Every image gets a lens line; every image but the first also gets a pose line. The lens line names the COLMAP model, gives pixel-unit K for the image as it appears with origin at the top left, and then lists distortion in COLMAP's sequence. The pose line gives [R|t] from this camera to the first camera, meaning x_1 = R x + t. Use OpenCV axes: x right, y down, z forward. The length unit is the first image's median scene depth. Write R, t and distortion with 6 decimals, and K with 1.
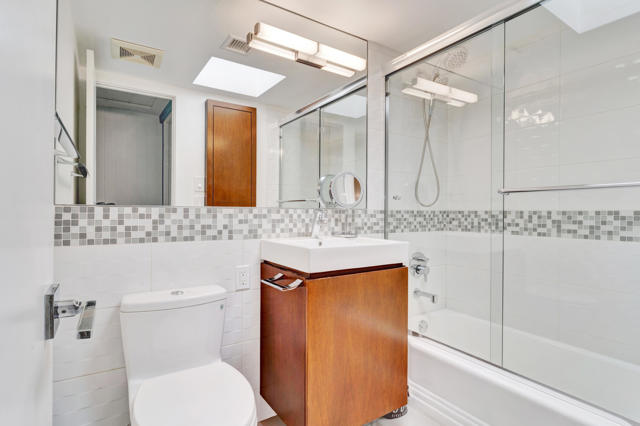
lens RADIAL K [[331.7, 0, 324.7], [0, 331.7, 211.3], [0, 0, 1]] dist [-0.006464, 0.001470]
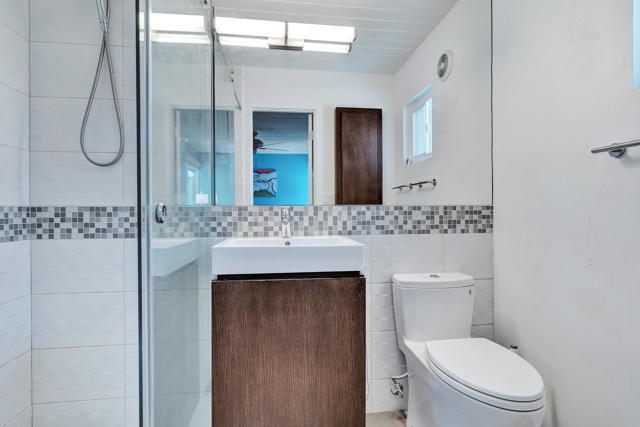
lens RADIAL K [[331.7, 0, 320.1], [0, 331.7, 215.5], [0, 0, 1]] dist [-0.006464, 0.001470]
pose [[0.900018, -0.003373, -0.435840, 0.428087], [0.012407, 0.999763, 0.017884, 0.003829], [0.435676, -0.021503, 0.899847, 0.203106]]
